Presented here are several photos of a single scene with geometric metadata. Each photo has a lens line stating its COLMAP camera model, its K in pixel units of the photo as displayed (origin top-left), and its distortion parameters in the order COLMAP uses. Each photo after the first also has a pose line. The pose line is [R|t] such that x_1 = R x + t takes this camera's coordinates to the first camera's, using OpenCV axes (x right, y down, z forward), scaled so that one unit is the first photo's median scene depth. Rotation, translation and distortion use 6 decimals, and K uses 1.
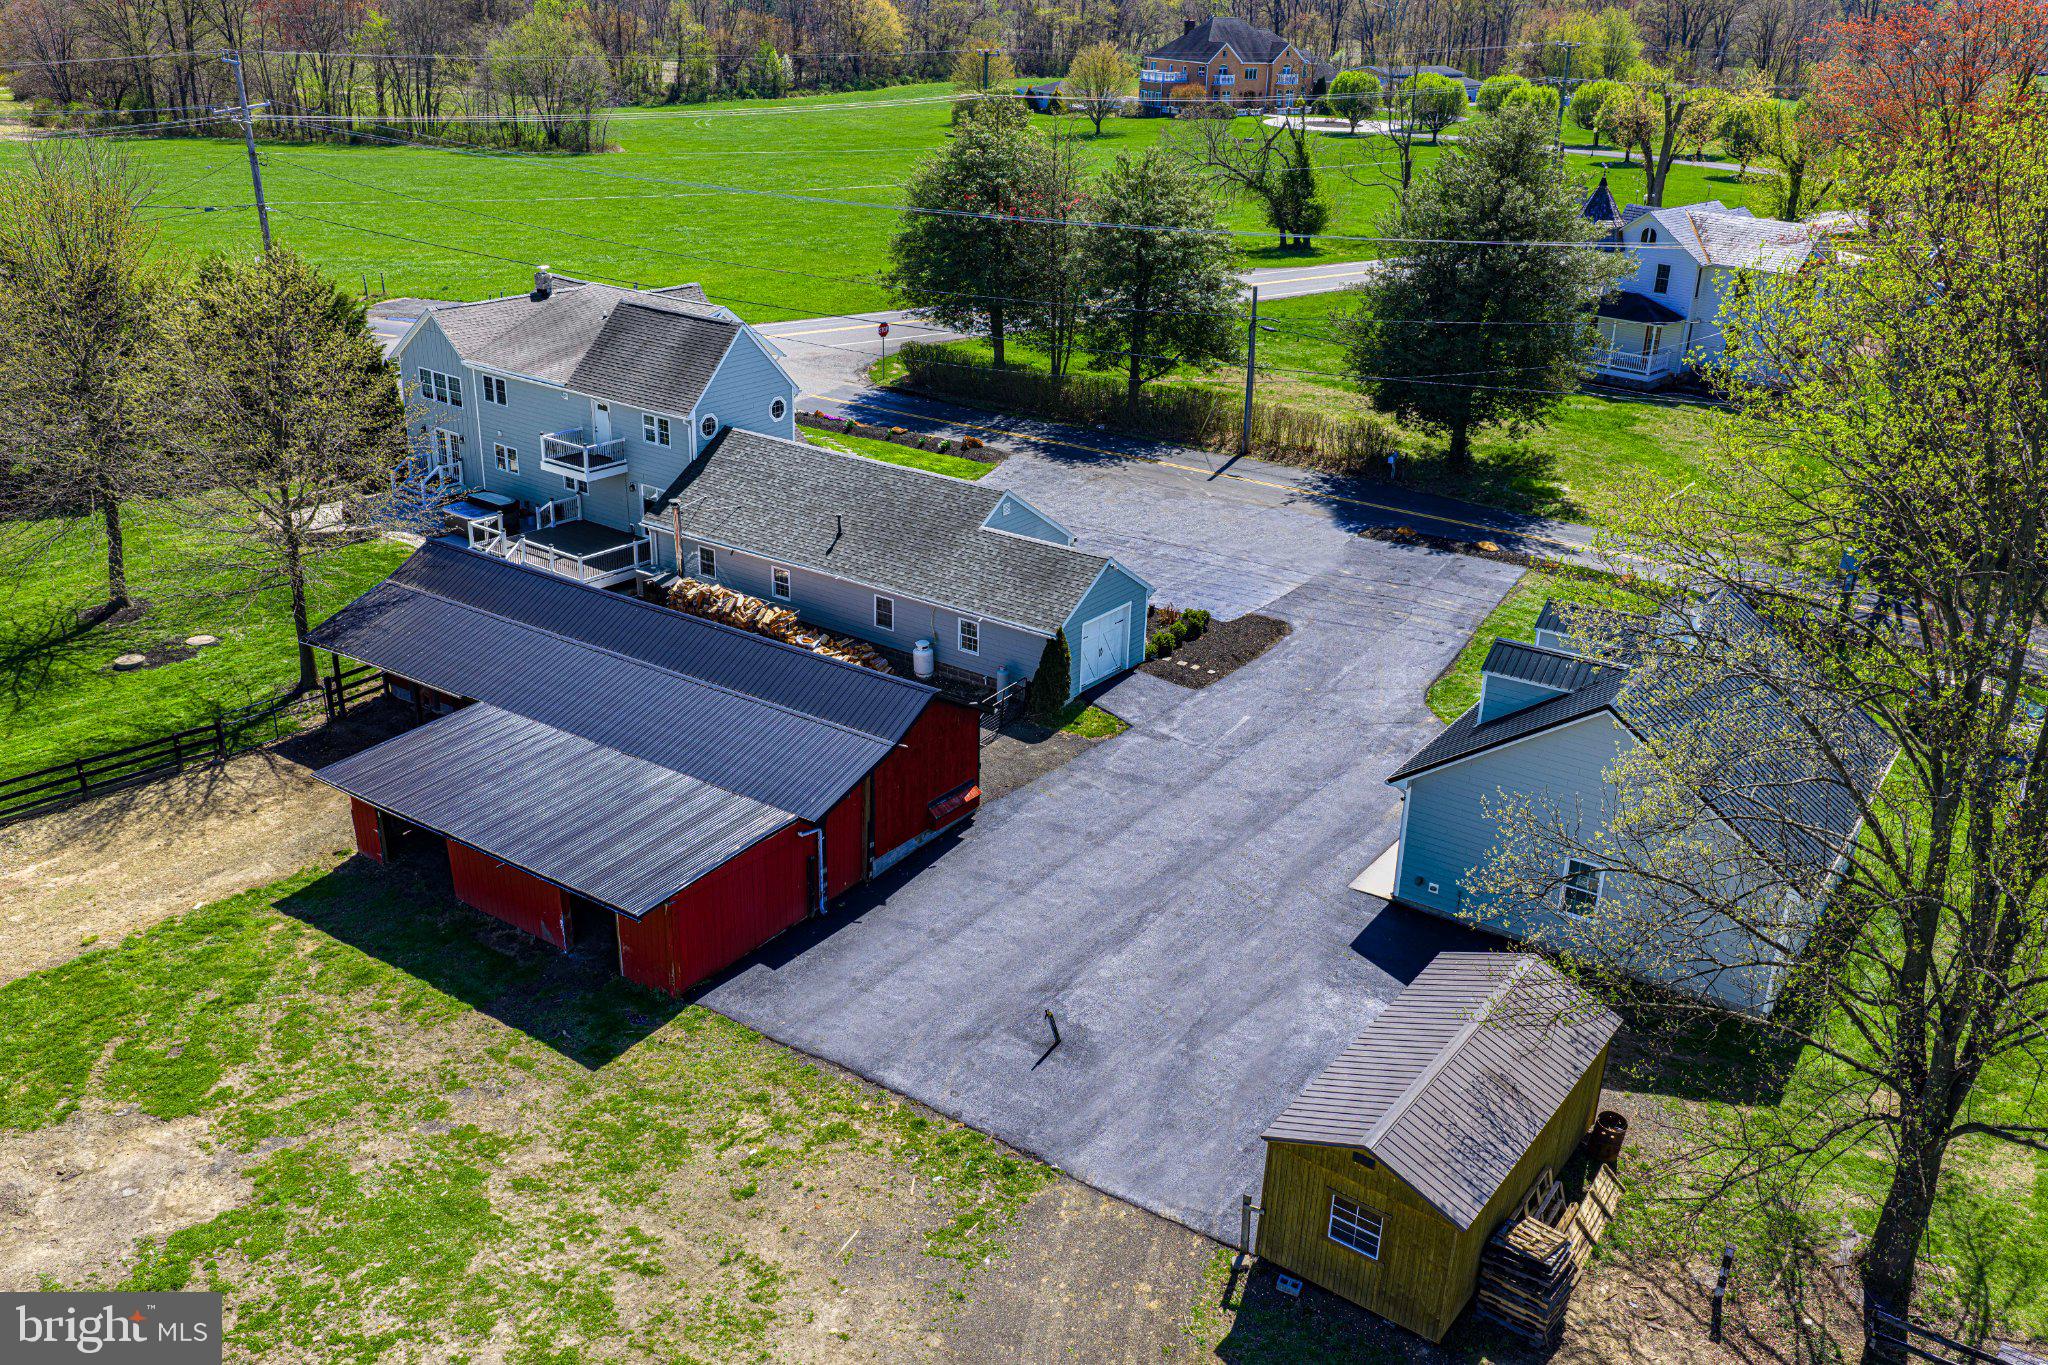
lens RADIAL K [[1771.2, 0, 1036.9], [0, 1771.2, 685.3], [0, 0, 1]] dist [0.013801, -0.015804]
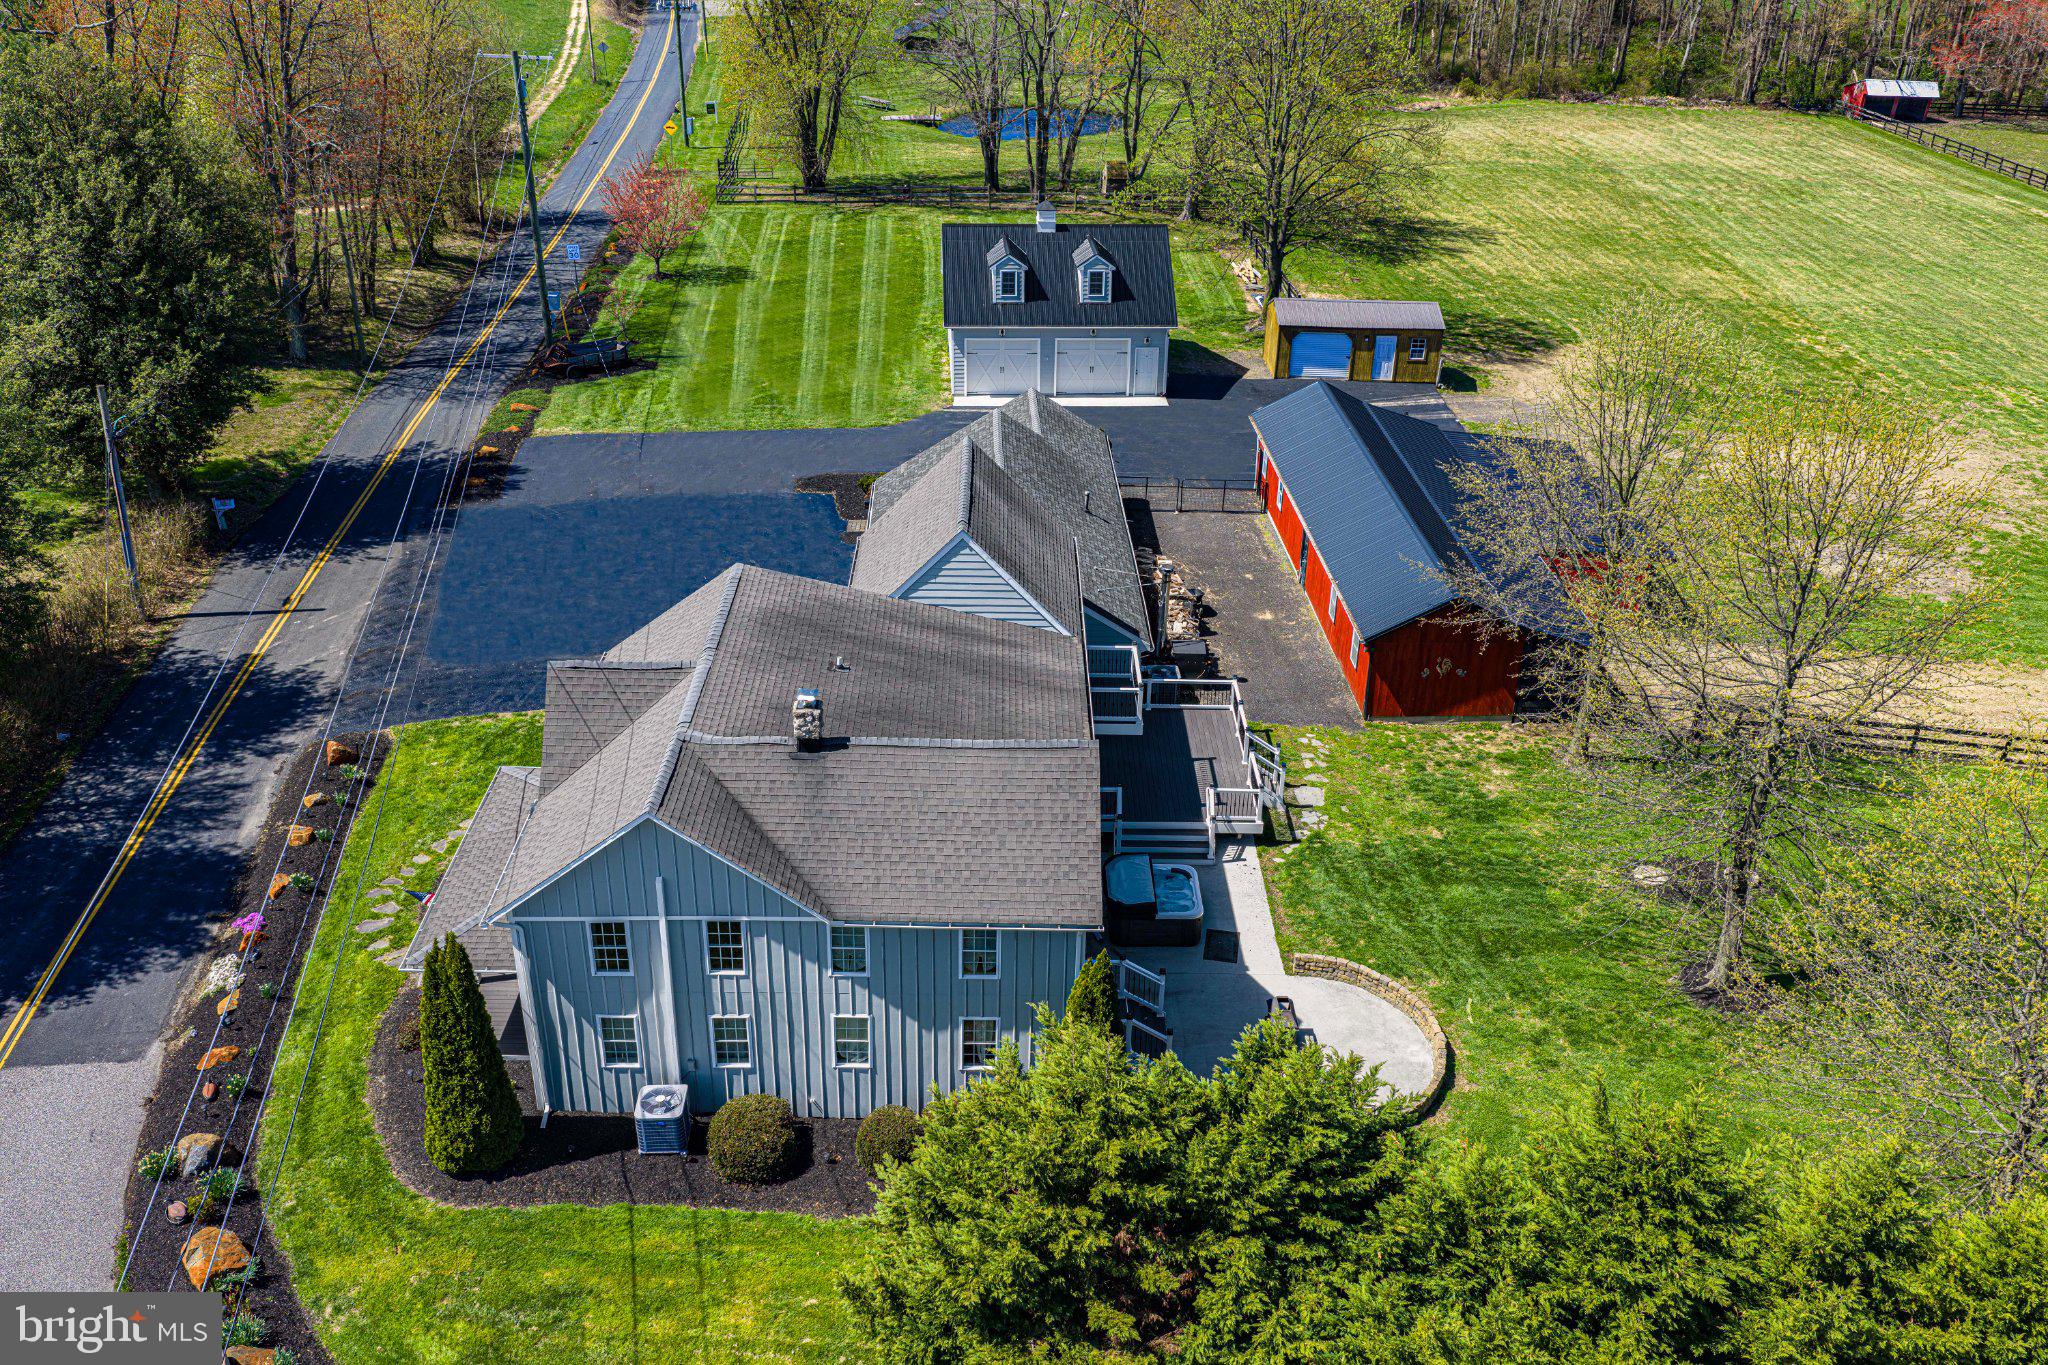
lens RADIAL K [[1765.3, 0, 1038.4], [0, 1765.3, 679.8], [0, 0, 1]] dist [0.011389, -0.009062]
pose [[-0.611380, -0.399790, 0.682923, -0.757889], [0.266868, 0.708280, 0.653545, -0.630318], [-0.744981, 0.581814, -0.326337, 1.323742]]
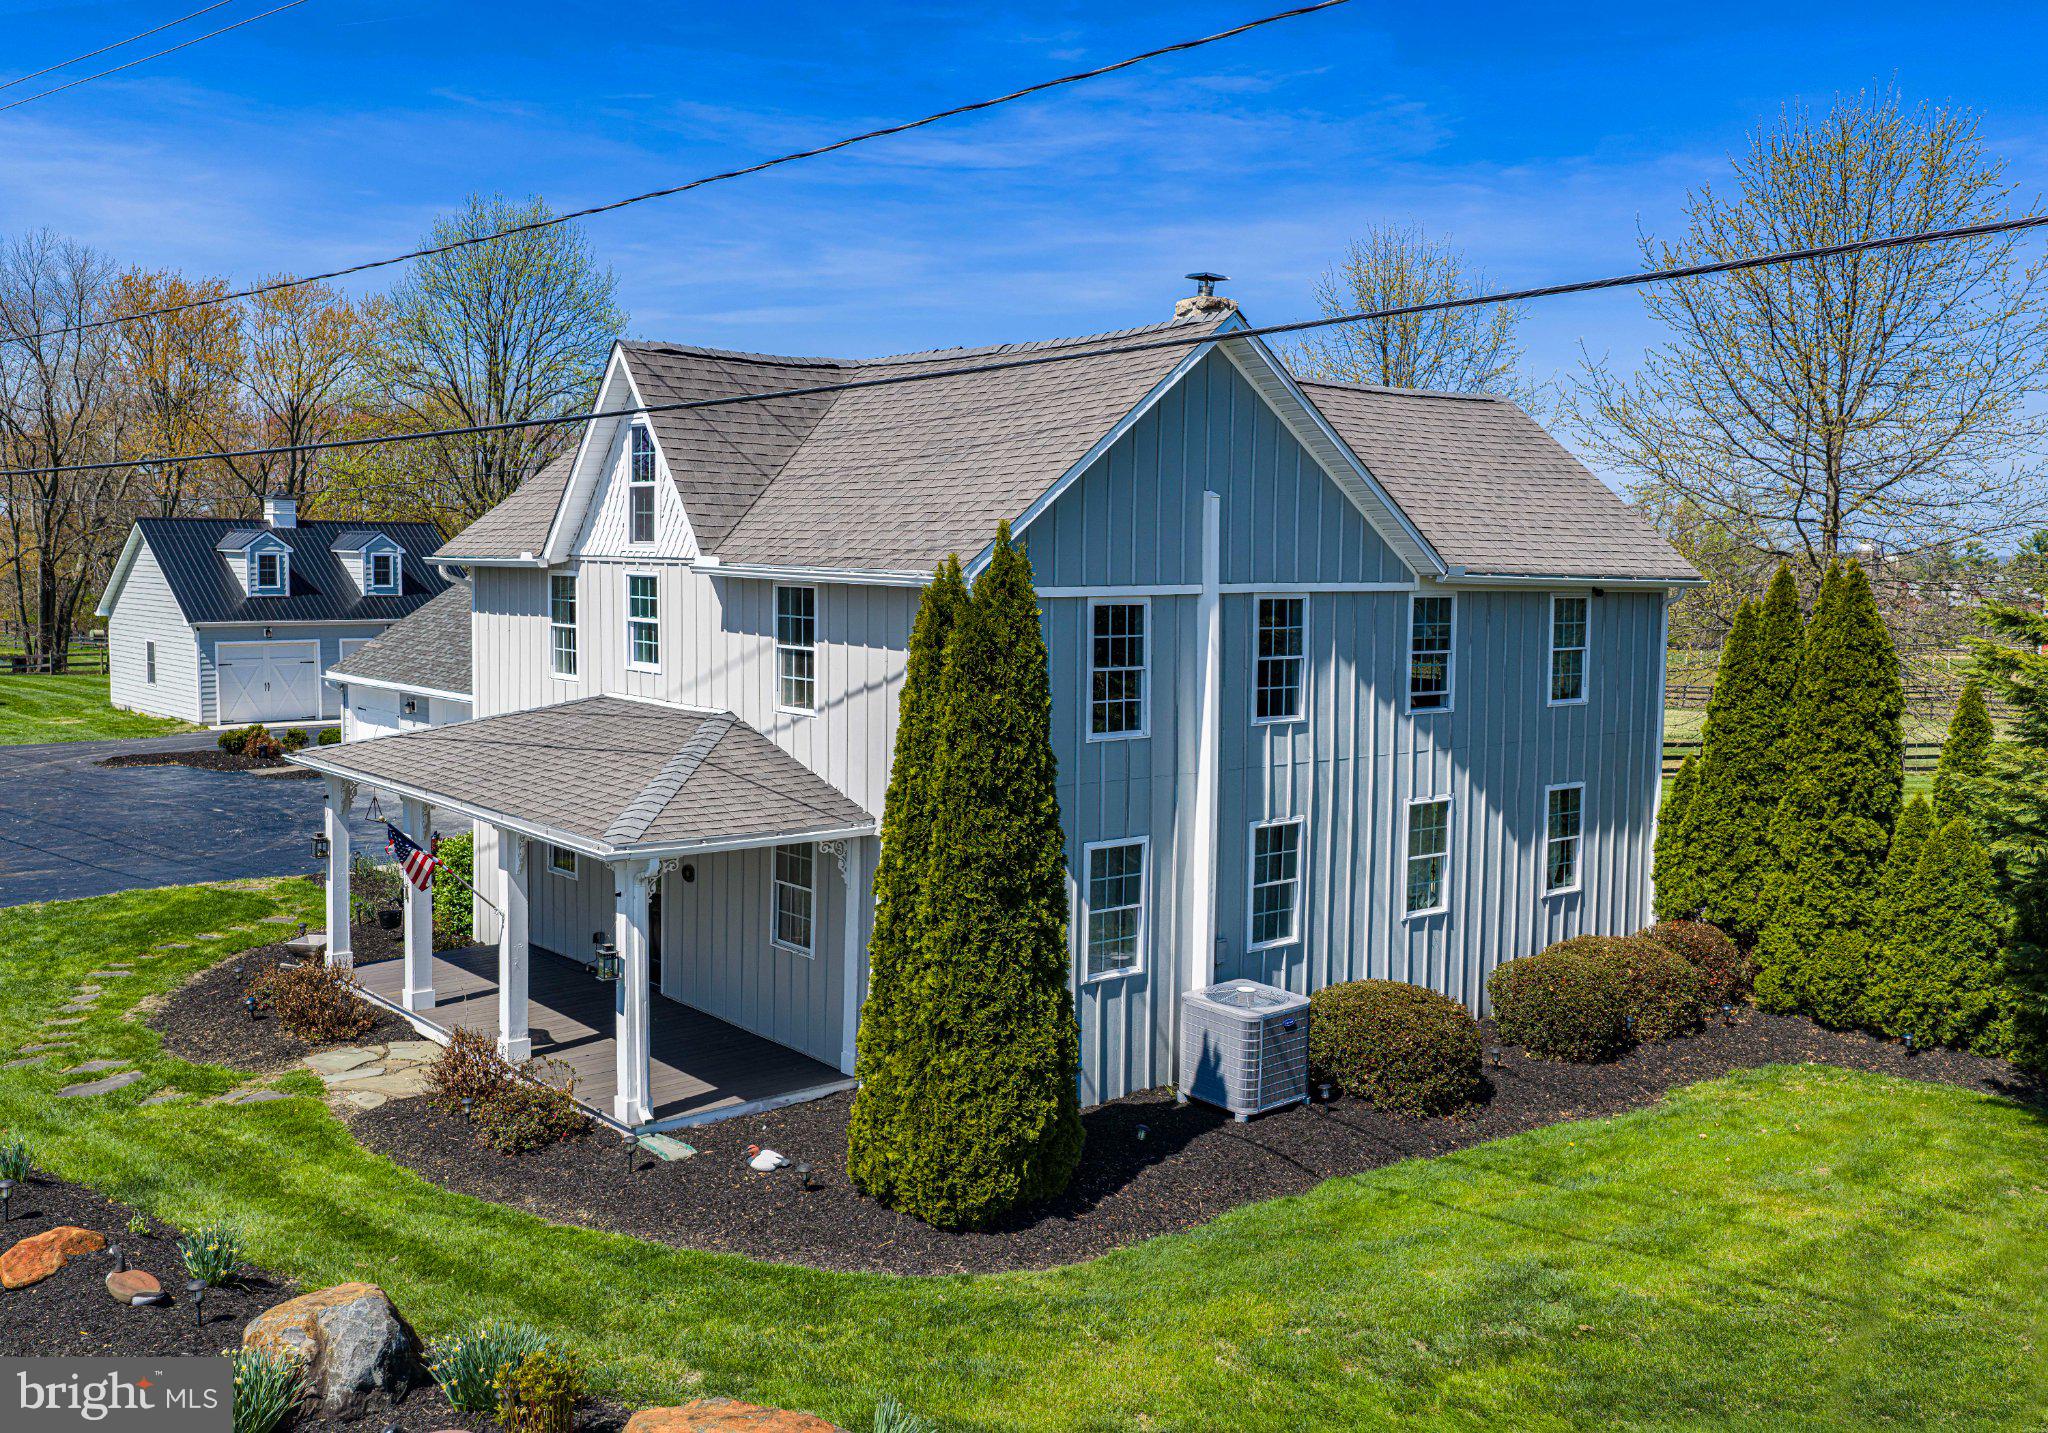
lens RADIAL K [[1813.7, 0, 980.1], [0, 1813.7, 714.9], [0, 0, 1]] dist [0.011186, -0.005309]
pose [[-0.968307, -0.061642, 0.242039, -0.379734], [0.057356, 0.888289, 0.455690, -0.365340], [-0.243090, 0.455130, -0.856600, 1.531788]]
